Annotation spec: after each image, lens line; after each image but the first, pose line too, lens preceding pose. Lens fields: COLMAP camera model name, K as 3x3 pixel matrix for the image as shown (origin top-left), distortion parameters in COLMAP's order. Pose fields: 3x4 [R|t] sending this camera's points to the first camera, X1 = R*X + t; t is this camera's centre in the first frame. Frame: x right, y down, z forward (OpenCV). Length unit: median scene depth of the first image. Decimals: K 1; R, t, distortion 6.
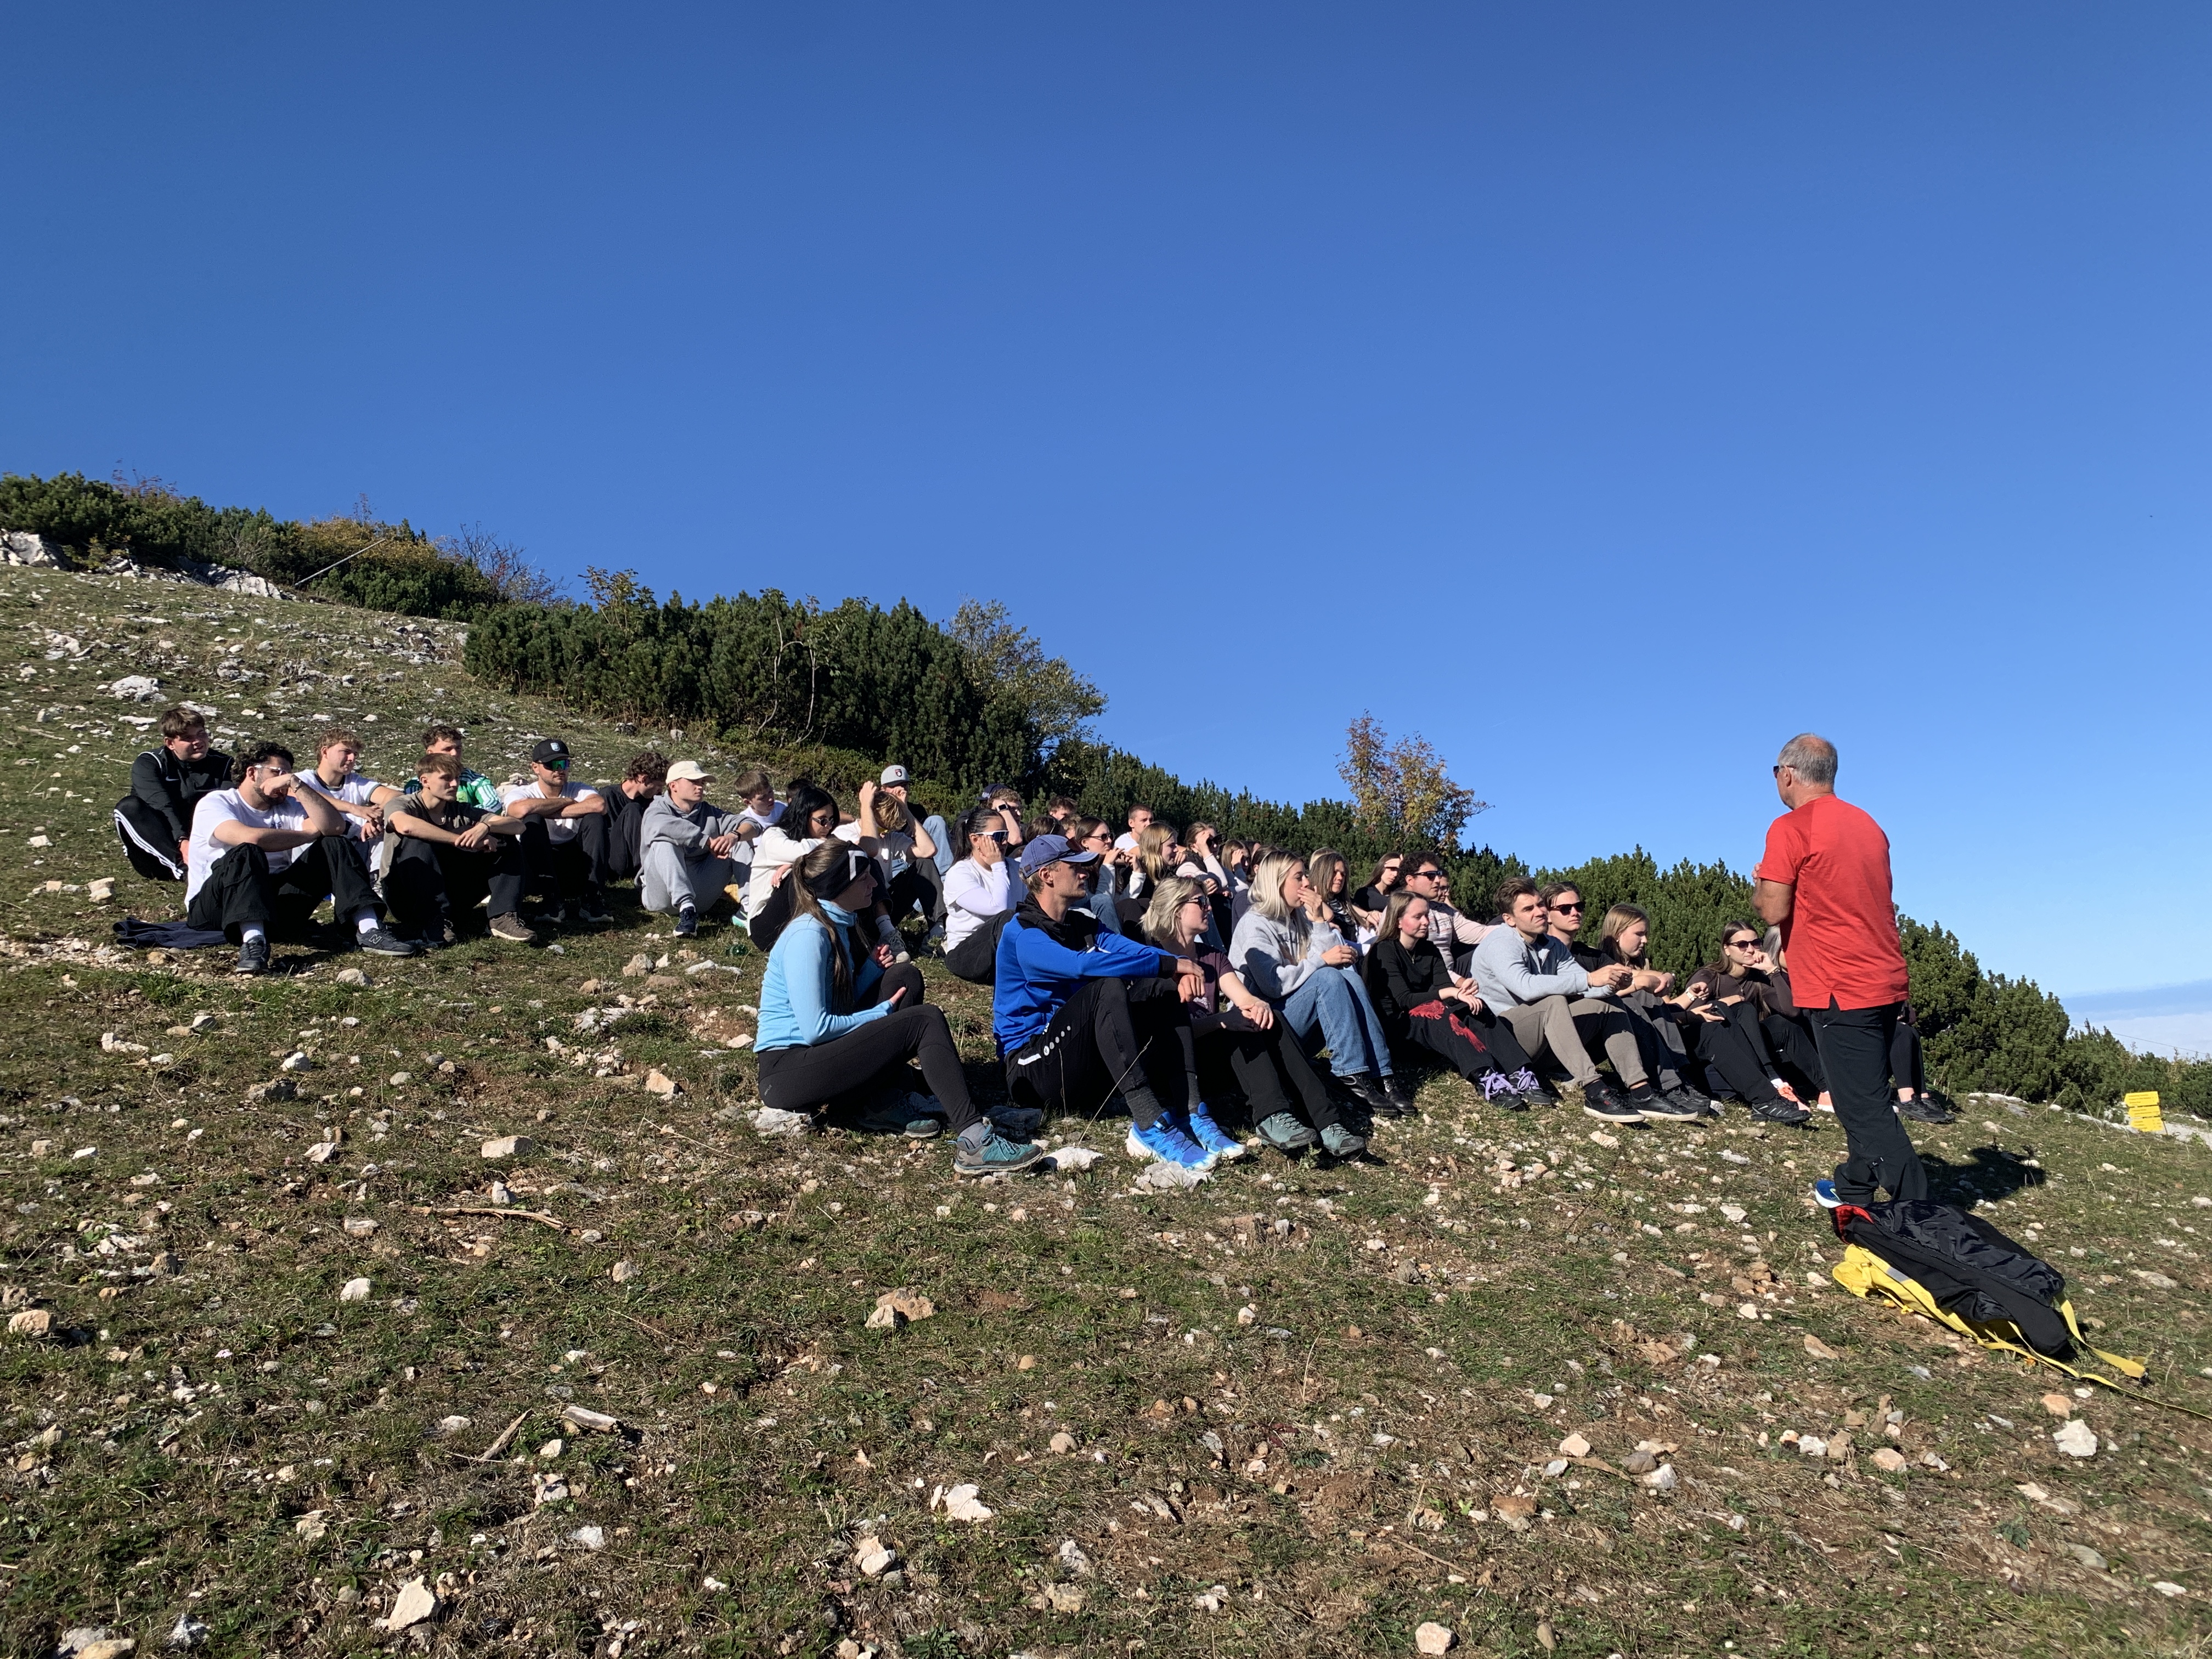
lens RADIAL K [[1694.8, 0, 1080.2], [0, 1694.8, 804.4], [0, 0, 1]] dist [0.049050, -0.048830]
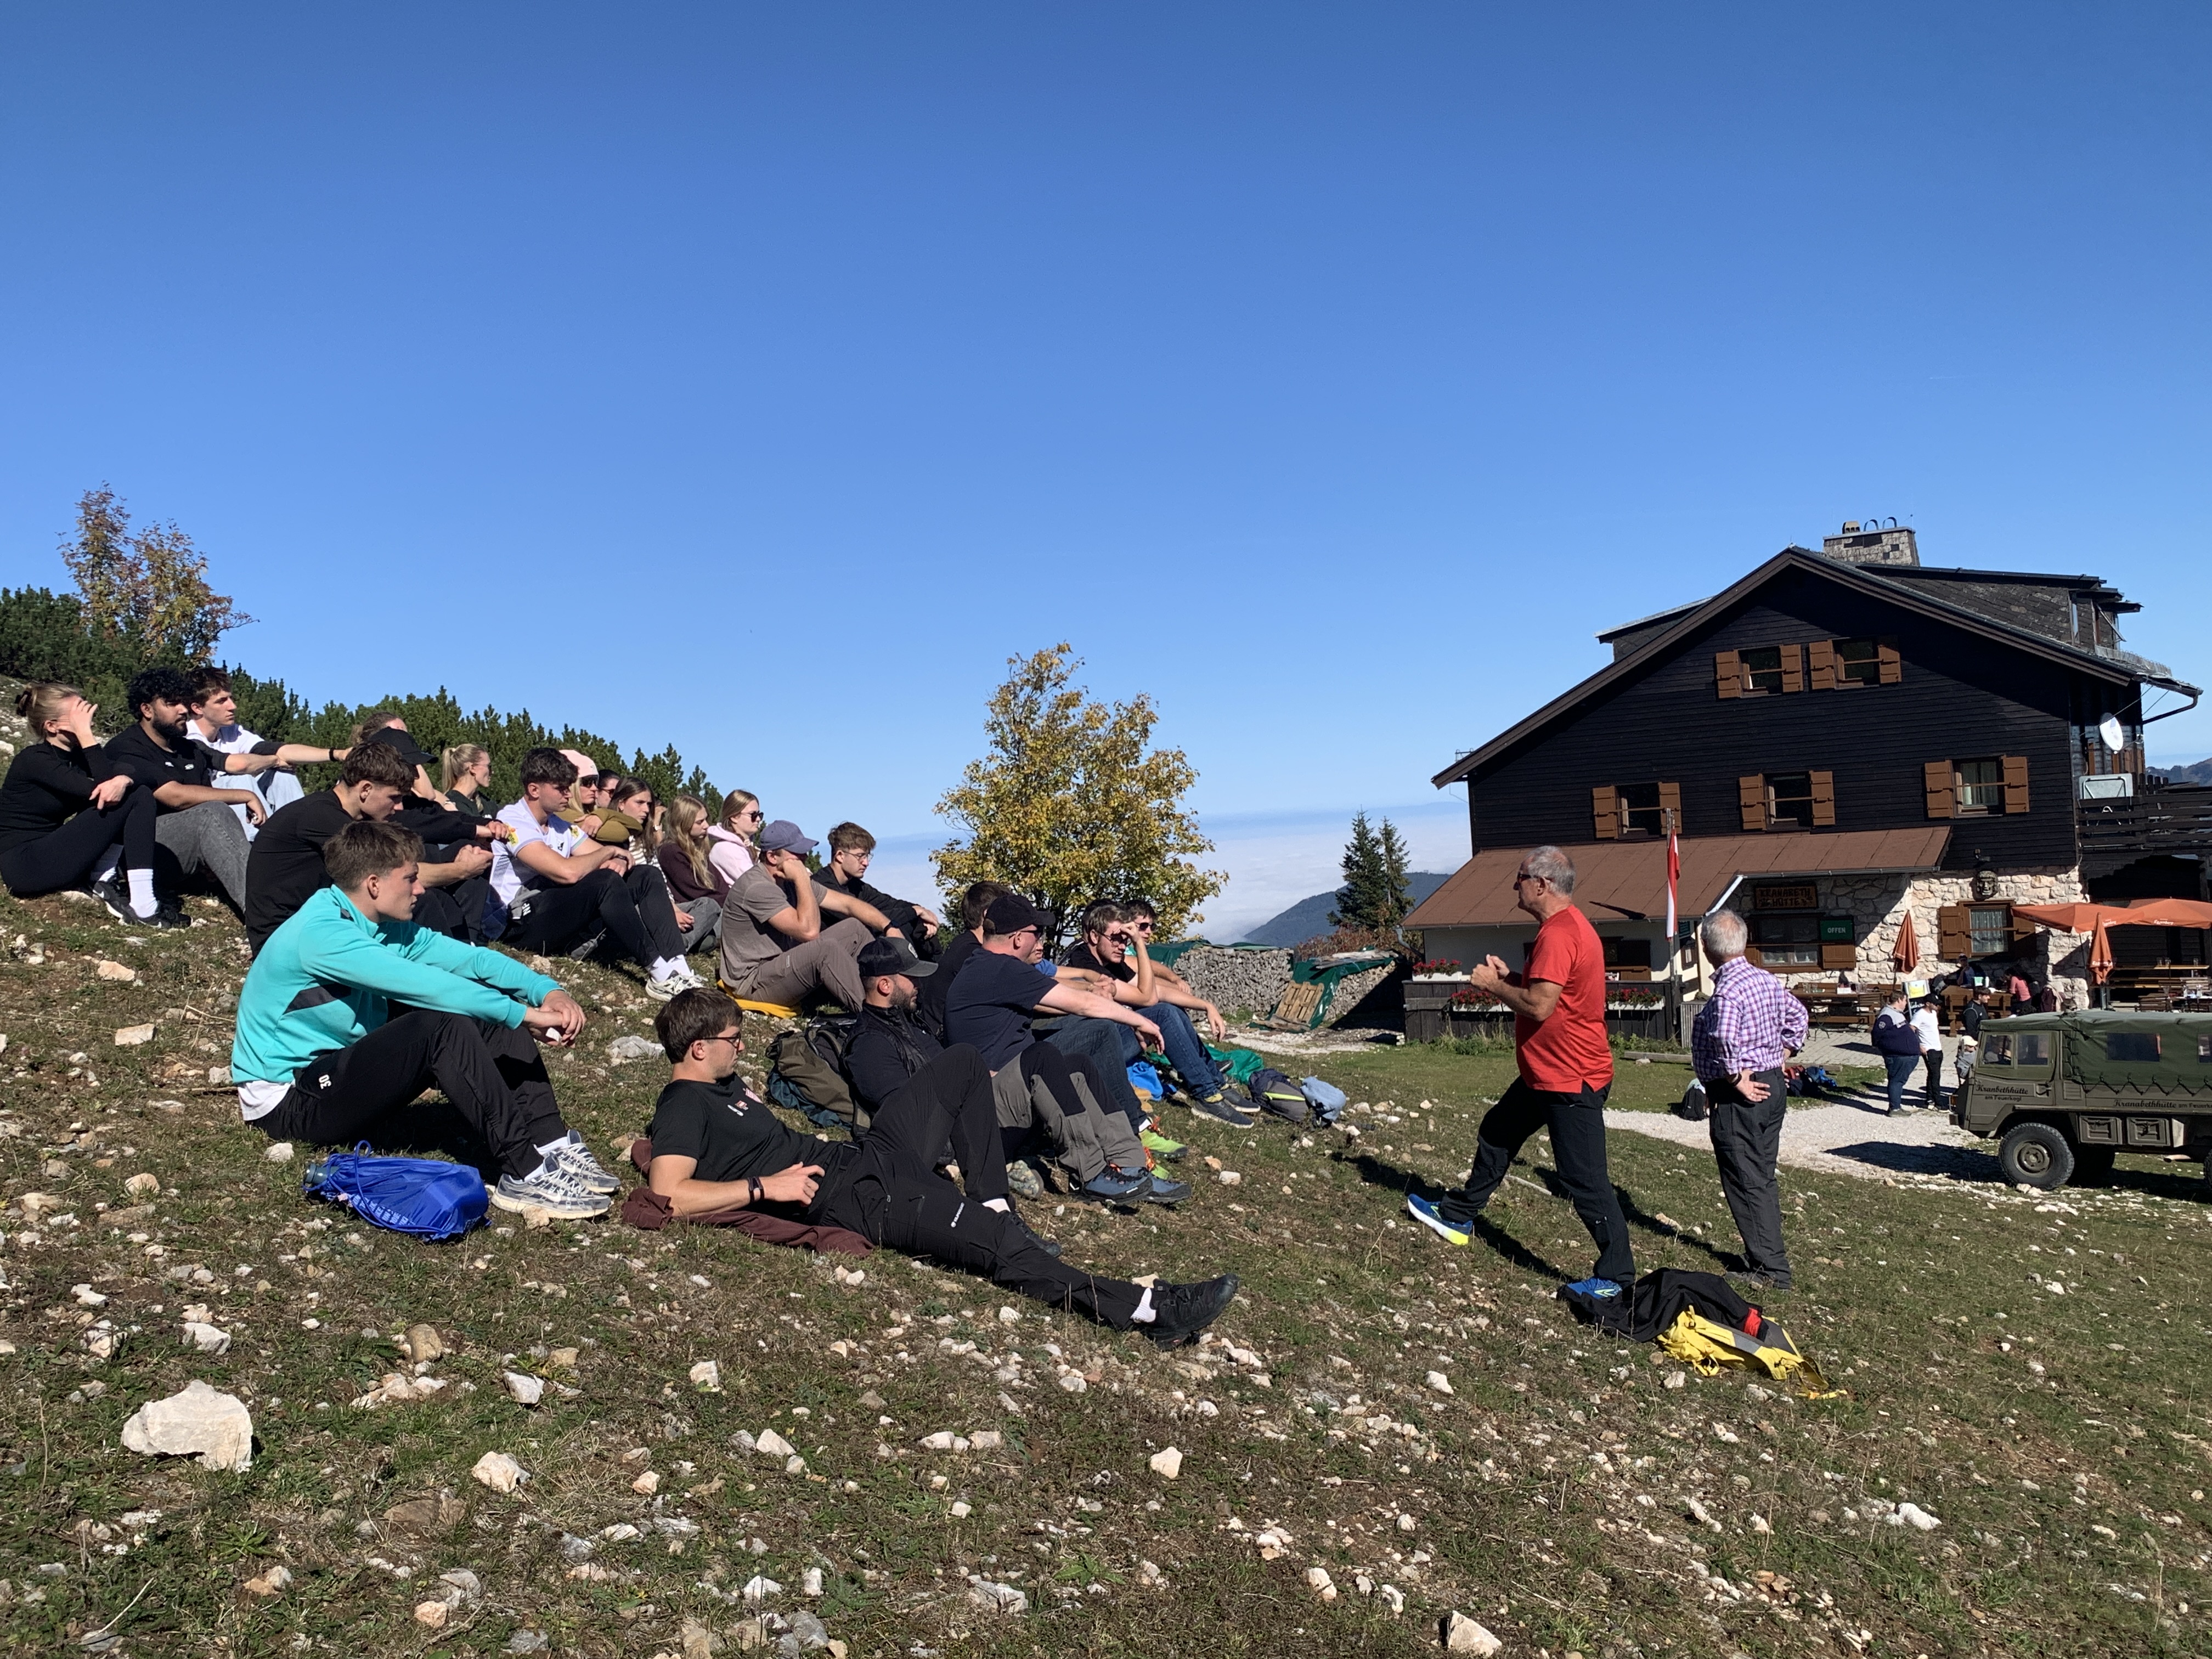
lens RADIAL K [[1989.5, 0, 1071.8], [0, 1989.5, 857.6], [0, 0, 1]] dist [0.085147, -0.146533]
pose [[0.769803, 0.034683, 0.637339, -0.120601], [-0.111858, 0.990400, 0.081210, -0.013355], [-0.628404, -0.133808, 0.766292, -0.051149]]
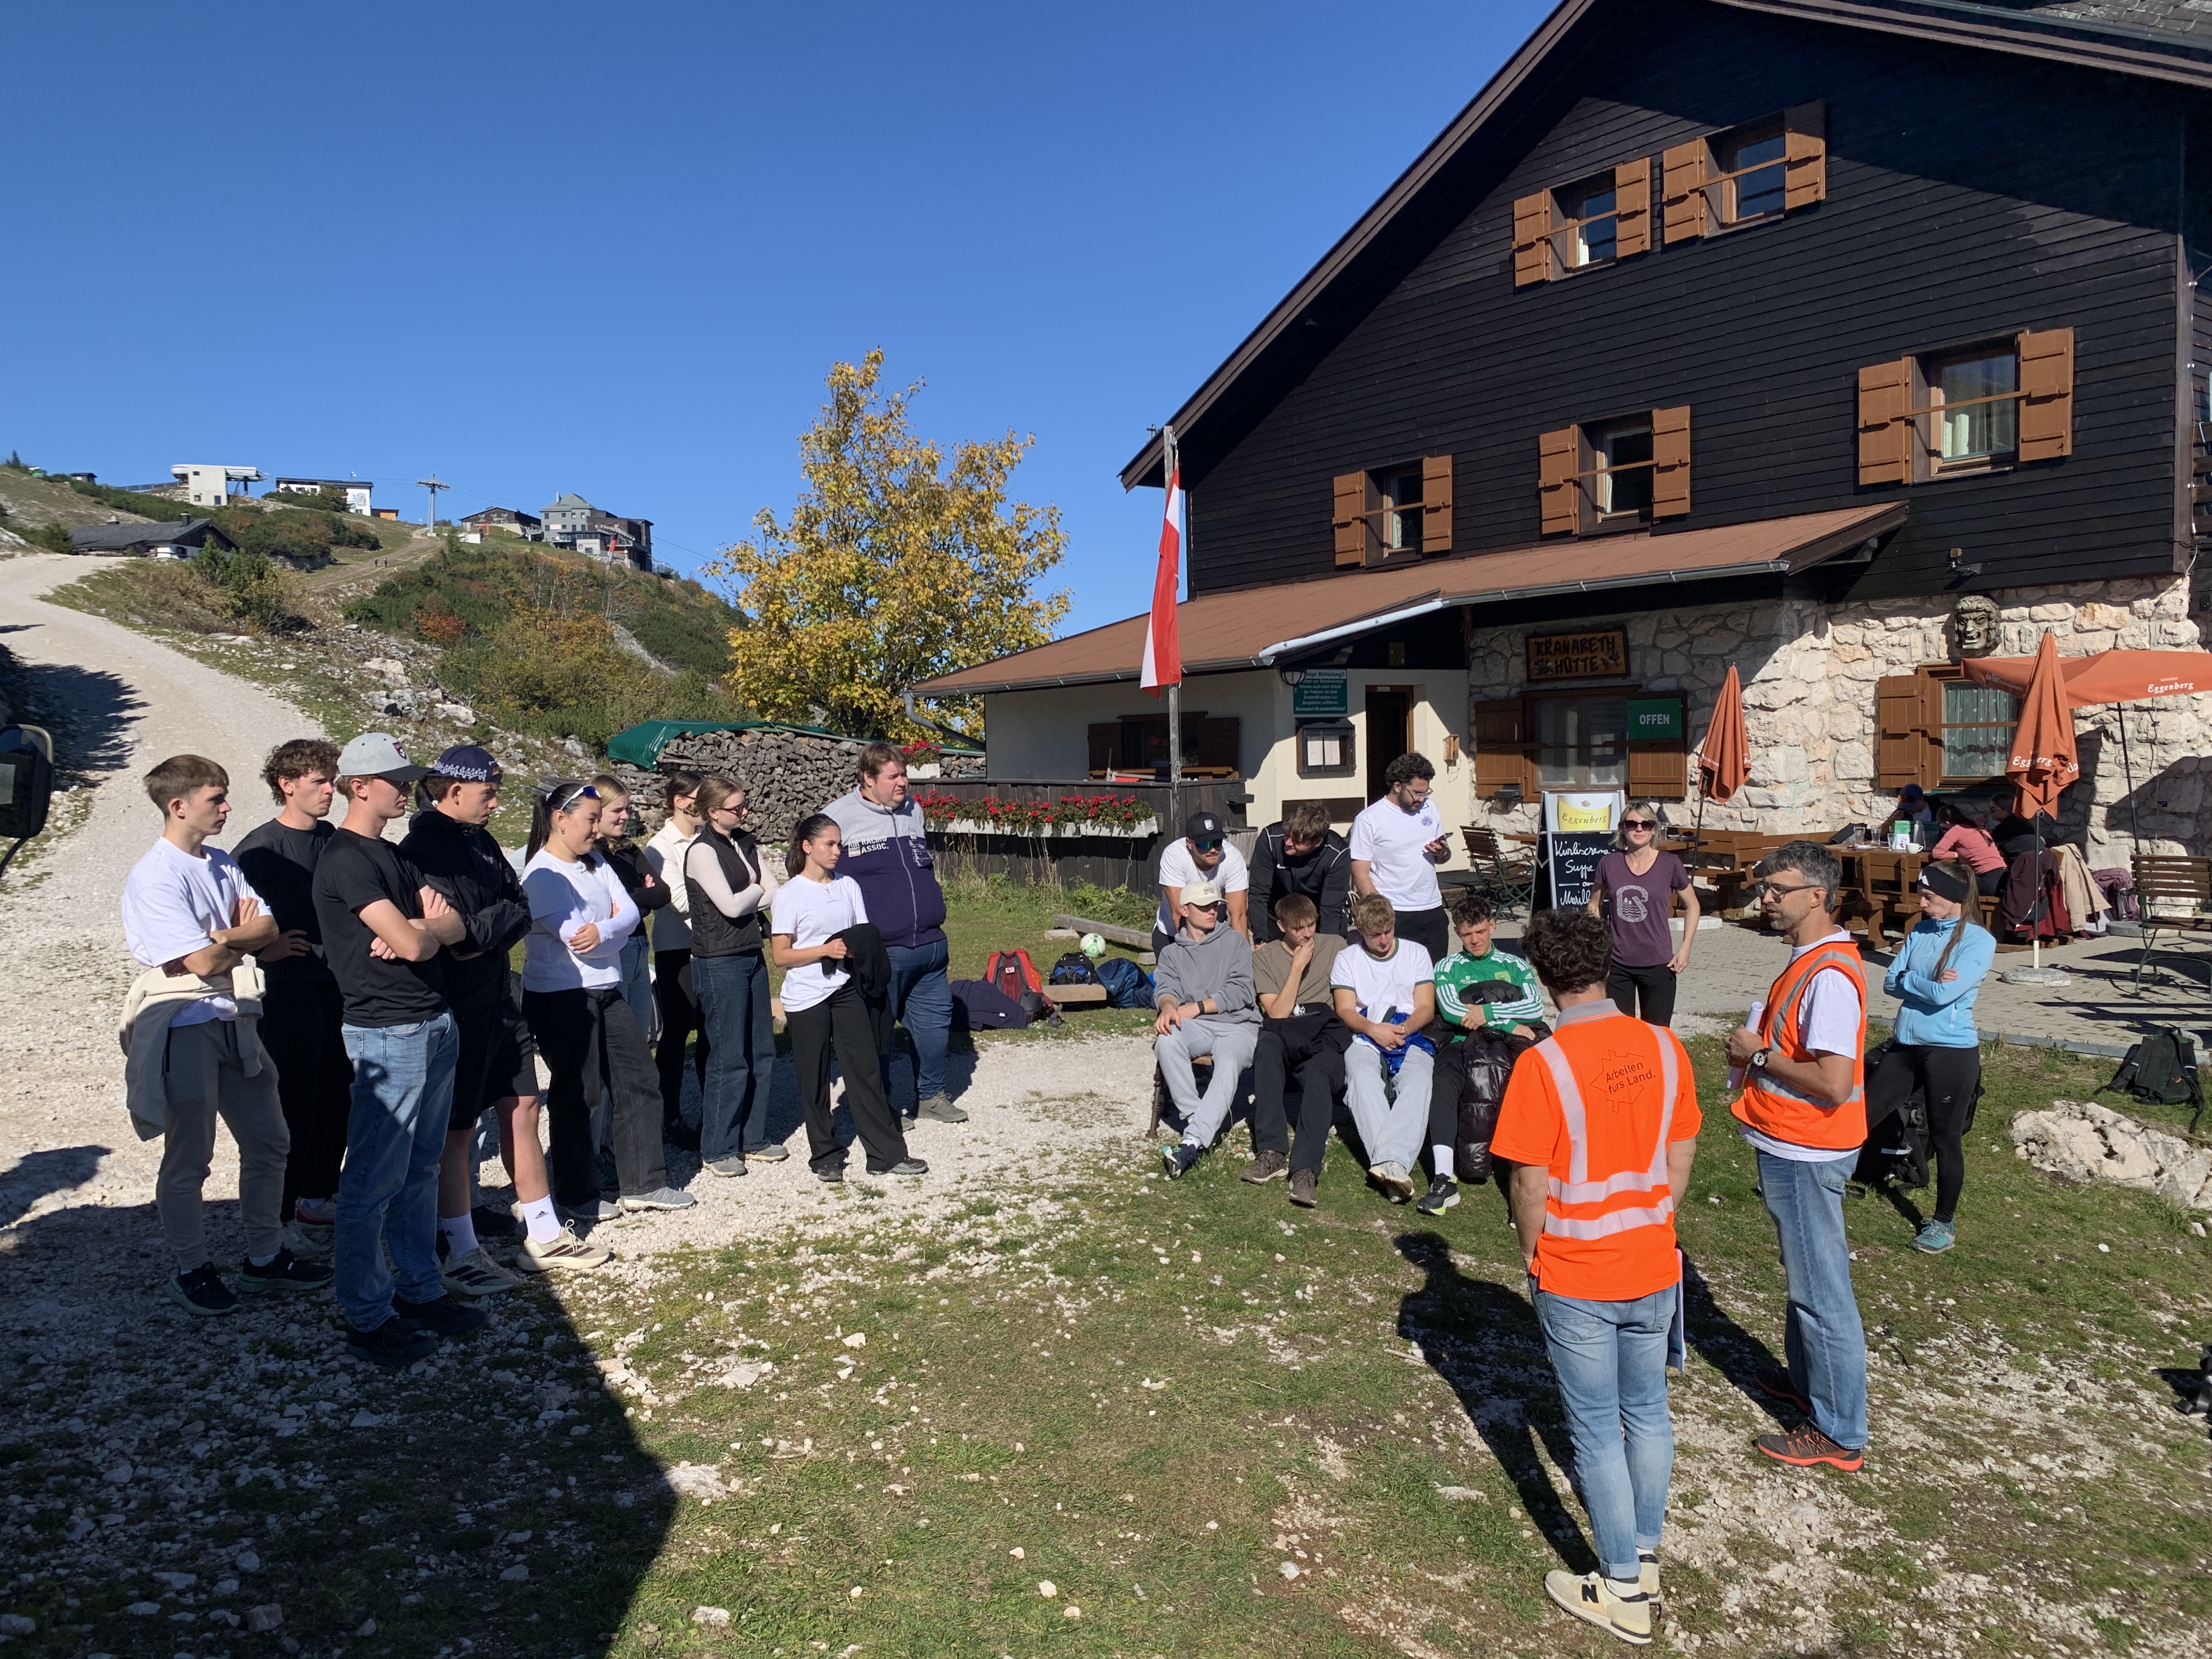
lens RADIAL K [[1694.8, 0, 1096.2], [0, 1694.8, 817.3], [0, 0, 1]] dist [0.049050, -0.048830]
pose [[0.941813, 0.072017, 0.328331, 0.903581], [-0.127788, 0.980151, 0.151570, 0.066480], [-0.310899, -0.184708, 0.932322, 0.207330]]
